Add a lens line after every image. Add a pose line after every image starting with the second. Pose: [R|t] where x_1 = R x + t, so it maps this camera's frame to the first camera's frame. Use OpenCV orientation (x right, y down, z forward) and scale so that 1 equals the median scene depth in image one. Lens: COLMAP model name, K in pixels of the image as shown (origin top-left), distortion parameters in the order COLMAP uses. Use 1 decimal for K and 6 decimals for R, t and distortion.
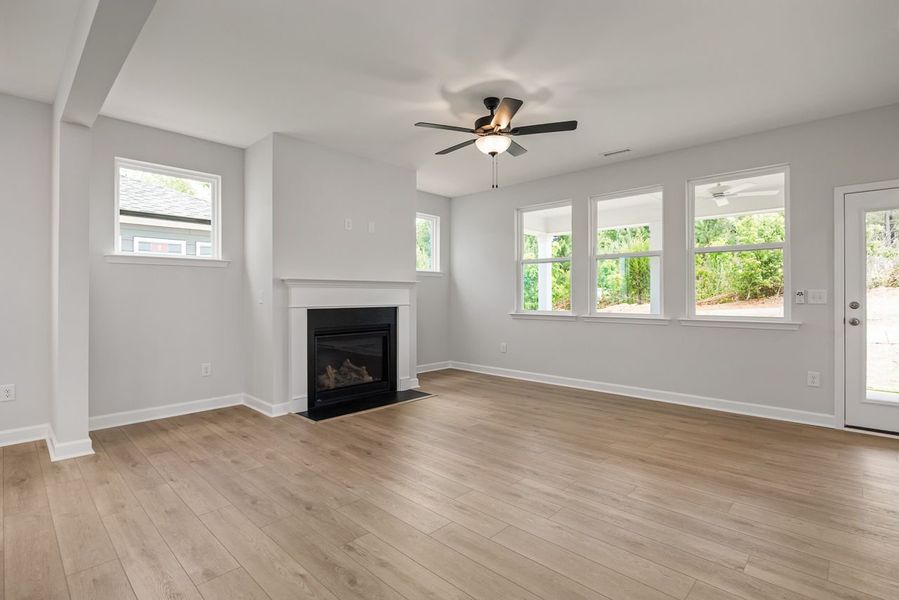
lens RADIAL K [[449.8, 0, 451.6], [0, 449.8, 294.9], [0, 0, 1]] dist [0.003571, 0.001916]
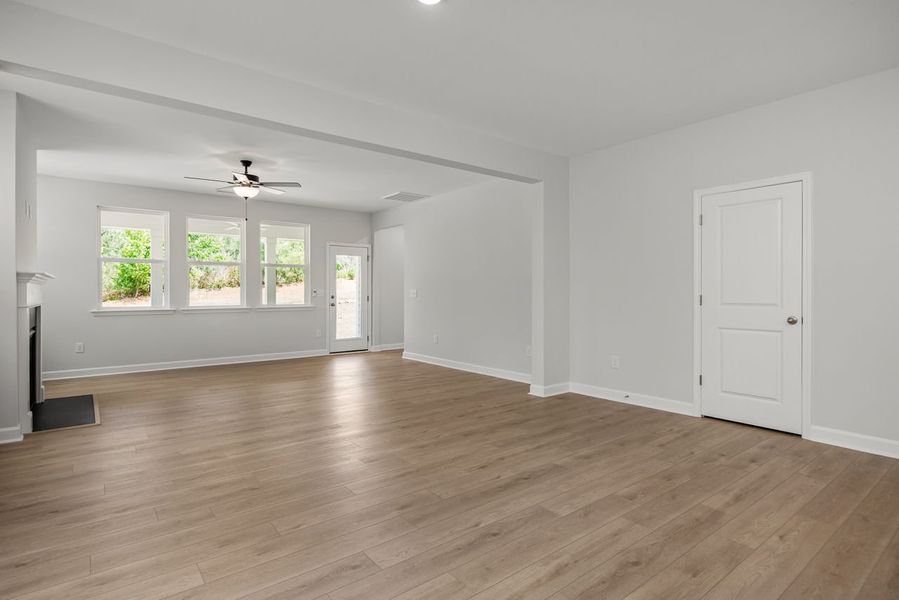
lens RADIAL K [[457.3, 0, 446.3], [0, 457.3, 292.2], [0, 0, 1]] dist [0.008079, -0.000203]
pose [[0.169675, 0.000524, 0.985500, -0.958910], [-0.000038, 1.000000, -0.000525, 0.000142], [-0.985500, 0.000052, 0.169675, 0.065450]]
